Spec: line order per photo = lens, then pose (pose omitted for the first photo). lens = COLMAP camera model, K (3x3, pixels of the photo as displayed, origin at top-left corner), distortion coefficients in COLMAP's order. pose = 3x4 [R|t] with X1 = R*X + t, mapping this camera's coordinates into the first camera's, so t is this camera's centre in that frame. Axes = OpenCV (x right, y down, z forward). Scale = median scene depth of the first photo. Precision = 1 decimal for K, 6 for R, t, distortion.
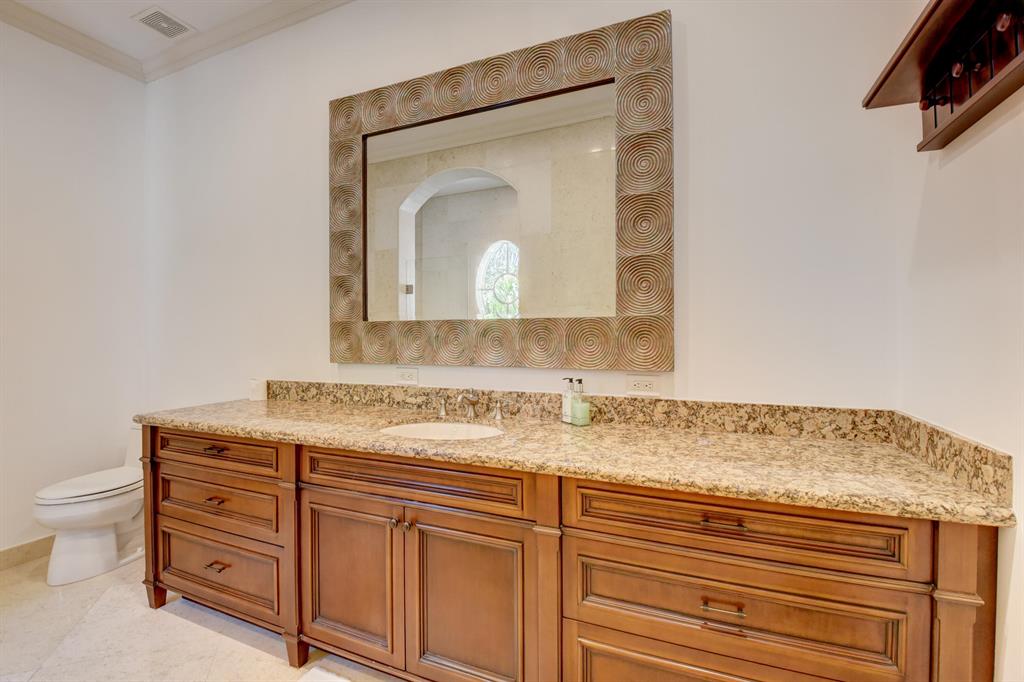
lens RADIAL K [[450.1, 0, 513.8], [0, 450.1, 335.3], [0, 0, 1]] dist [-0.010146, -0.009969]
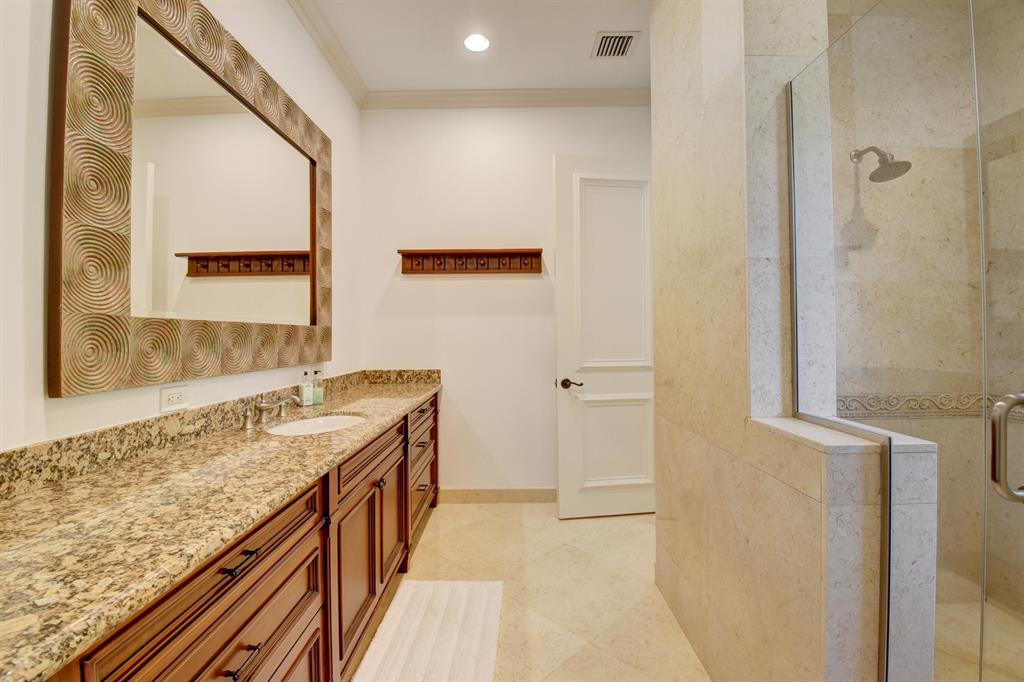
lens RADIAL K [[450.1, 0, 513.5], [0, 450.1, 337.0], [0, 0, 1]] dist [-0.010146, -0.009969]
pose [[-0.366553, 0.012531, 0.930313, -1.075579], [0.034904, 0.999391, 0.000291, 0.012787], [-0.929742, 0.032578, -0.366767, 0.753519]]
